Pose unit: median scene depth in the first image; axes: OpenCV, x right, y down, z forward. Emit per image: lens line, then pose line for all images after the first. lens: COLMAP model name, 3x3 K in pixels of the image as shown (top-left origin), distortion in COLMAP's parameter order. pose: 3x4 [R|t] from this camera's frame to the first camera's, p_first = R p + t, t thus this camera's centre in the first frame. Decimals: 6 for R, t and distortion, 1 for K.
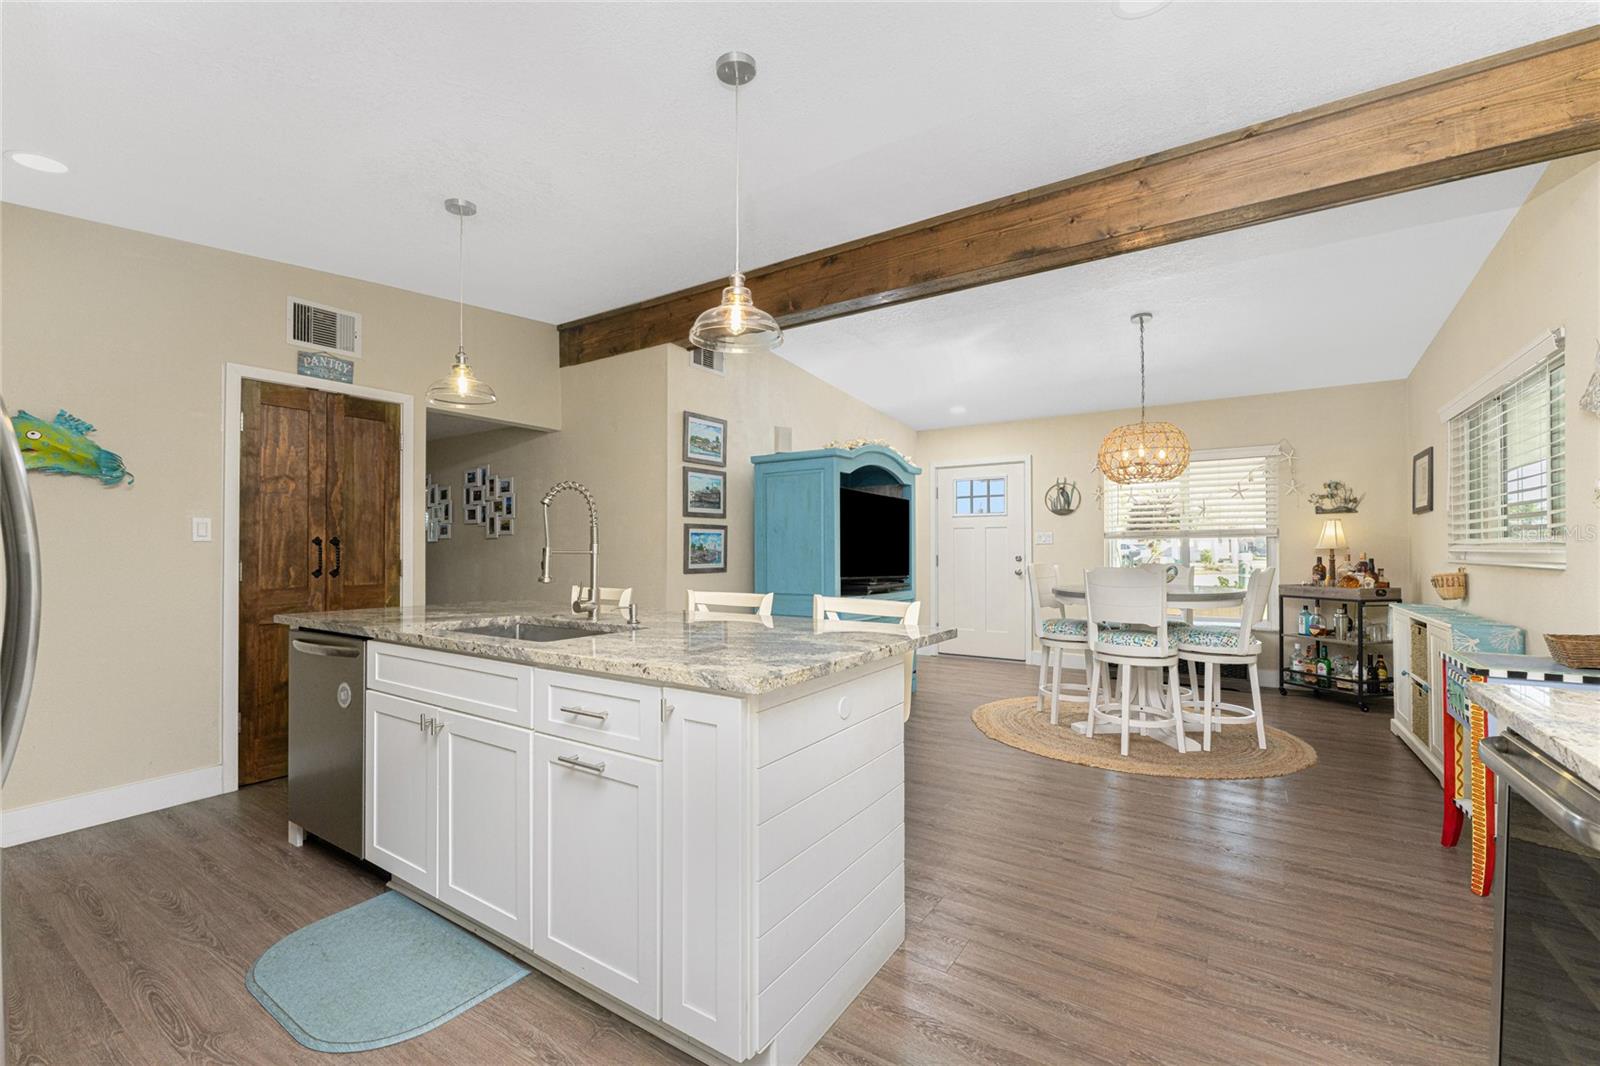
lens RADIAL K [[642.0, 0, 778.6], [0, 642.0, 541.7], [0, 0, 1]] dist [-0.008867, 0.000410]
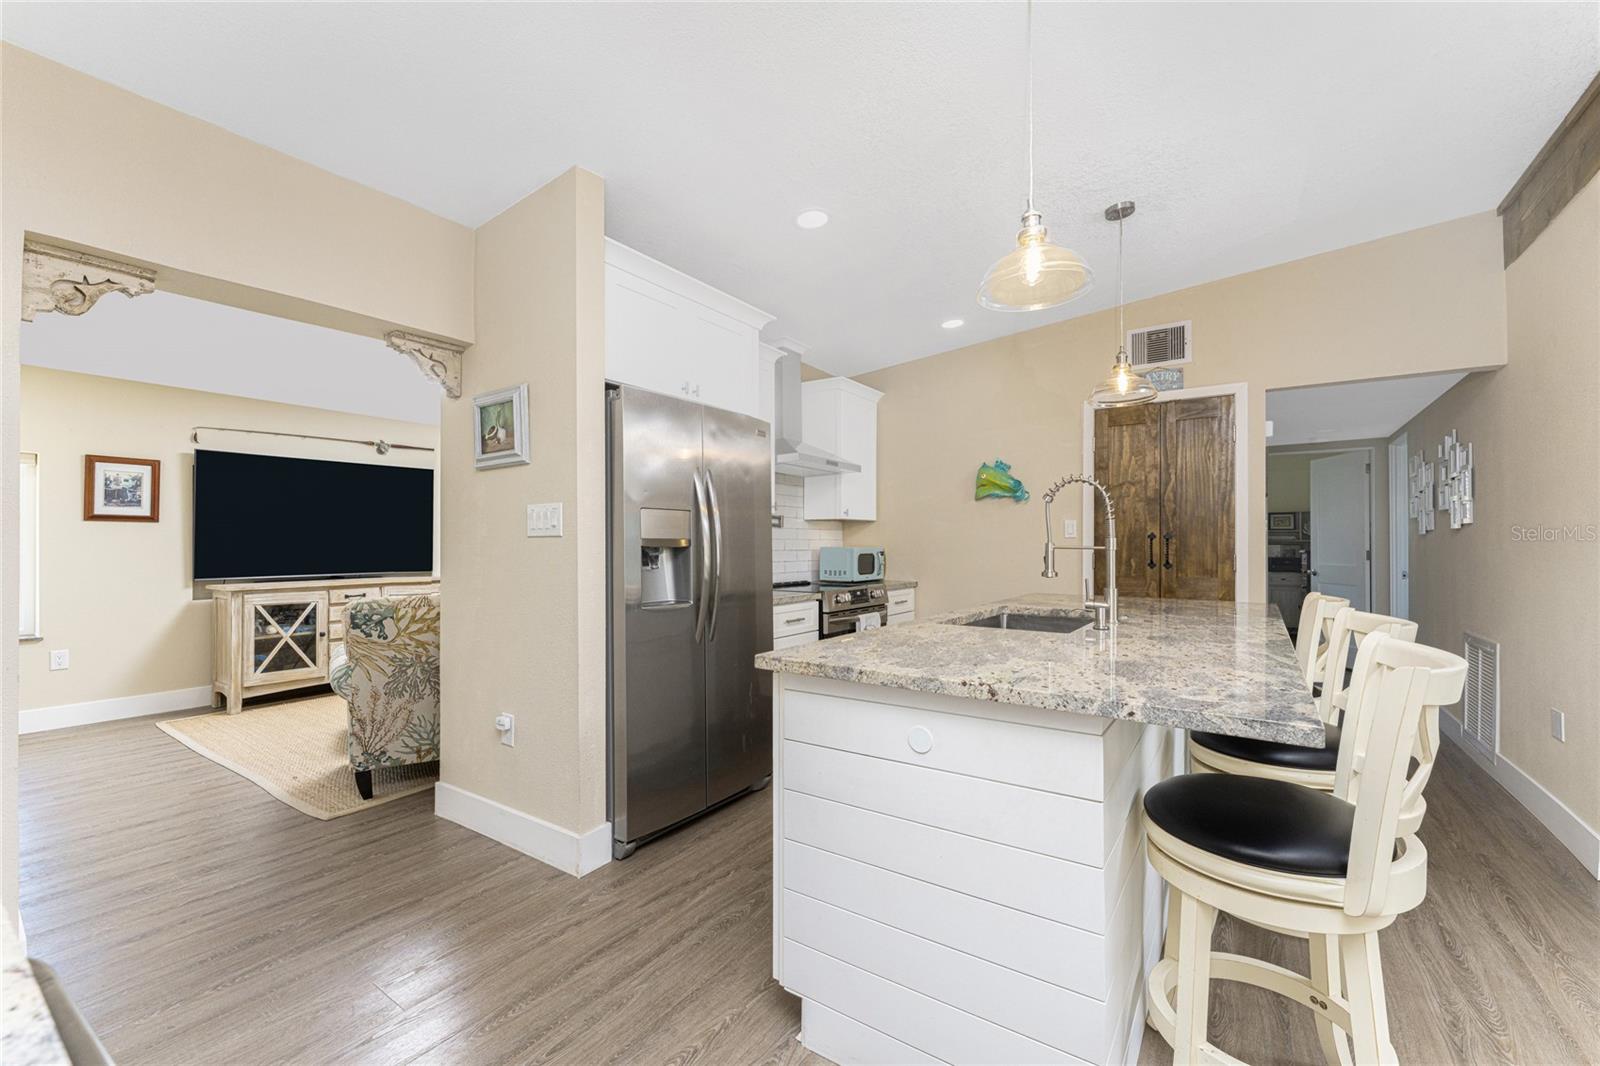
lens RADIAL K [[642.0, 0, 815.3], [0, 642.0, 544.9], [0, 0, 1]] dist [-0.008867, 0.000410]
pose [[0.044088, 0.003868, -0.999020, 0.325799], [0.012114, 0.999917, 0.004406, 0.001600], [0.998954, -0.012297, 0.044038, 0.295652]]
